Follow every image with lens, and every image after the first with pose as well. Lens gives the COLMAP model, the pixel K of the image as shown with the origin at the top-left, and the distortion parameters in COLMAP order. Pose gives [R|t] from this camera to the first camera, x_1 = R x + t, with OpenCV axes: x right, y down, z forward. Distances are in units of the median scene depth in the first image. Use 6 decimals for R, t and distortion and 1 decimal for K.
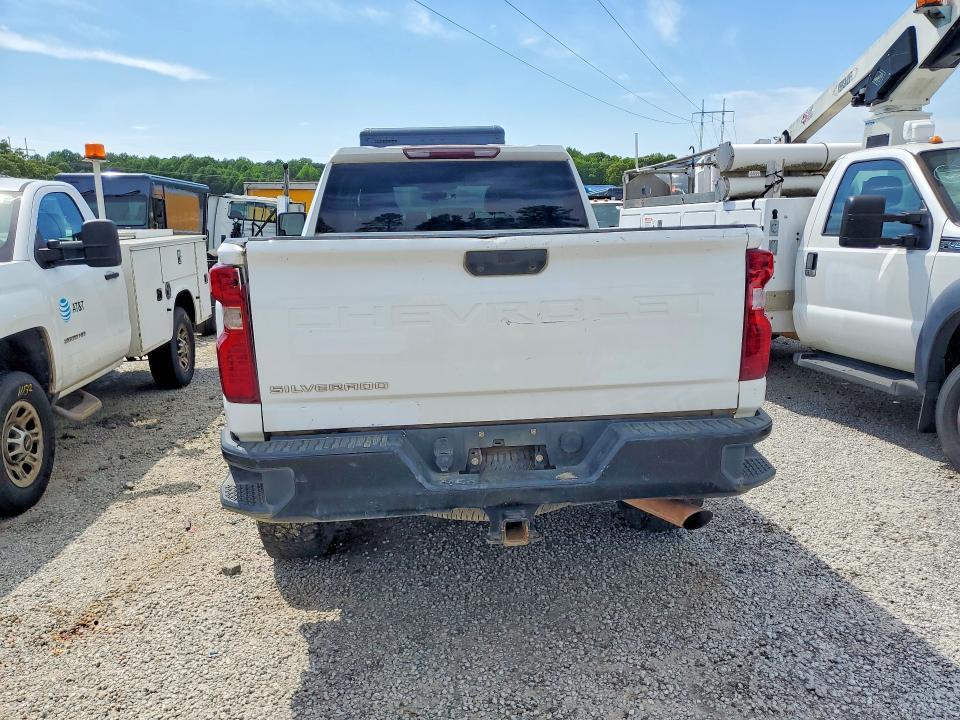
lens RADIAL K [[762.2, 0, 480.0], [0, 762.2, 360.0], [0, 0, 1]] dist [0.013536, 0.002212]
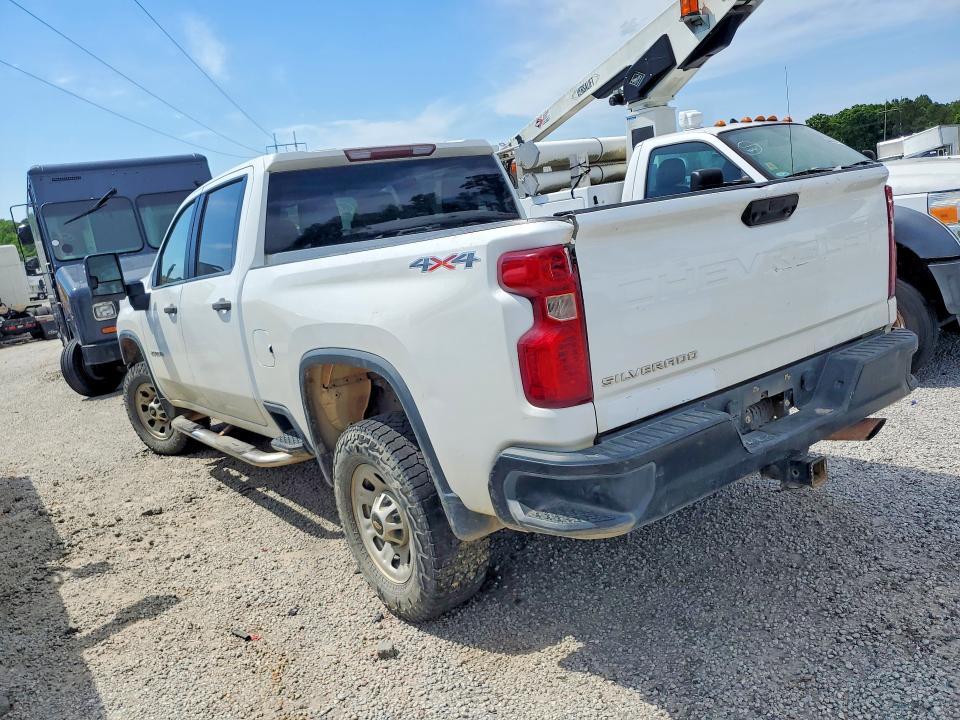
lens RADIAL K [[762.2, 0, 480.0], [0, 762.2, 360.0], [0, 0, 1]] dist [0.013536, 0.002212]
pose [[0.864560, -0.186246, 0.466742, -0.415689], [0.205207, 0.978663, 0.010408, -0.012636], [-0.458722, 0.086781, 0.884332, 0.154514]]
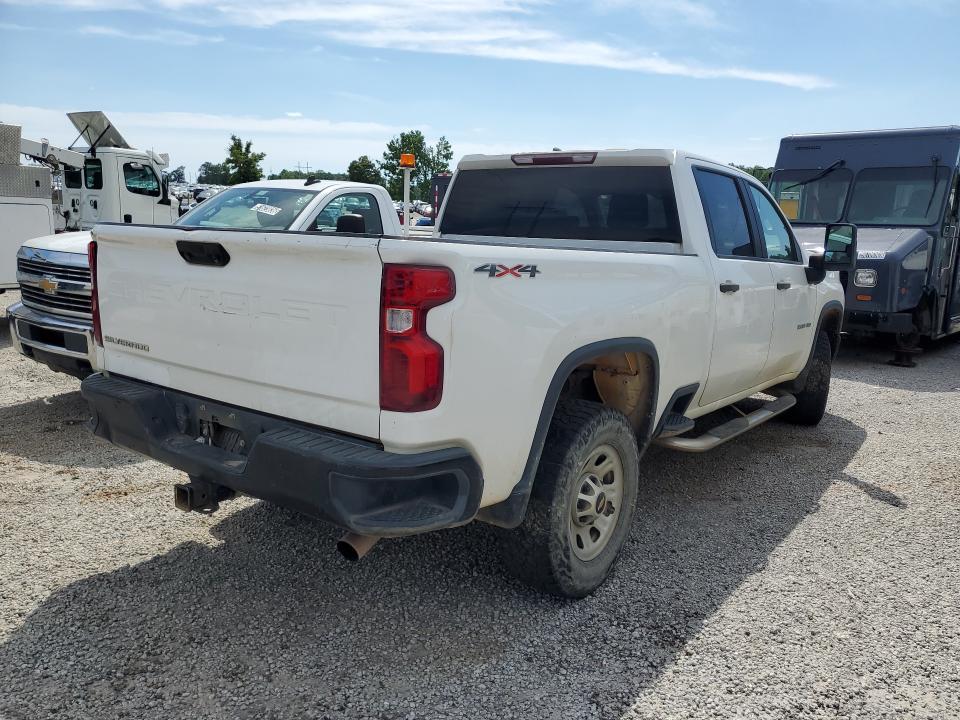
lens RADIAL K [[754.6, 0, 480.0], [0, 754.6, 360.0], [0, 0, 1]] dist [0.036459, -0.003124]
pose [[0.743310, 0.161878, -0.649065, 0.551451], [-0.169070, 0.984239, 0.051853, -0.052648], [0.647229, 0.071195, 0.758964, 0.225589]]
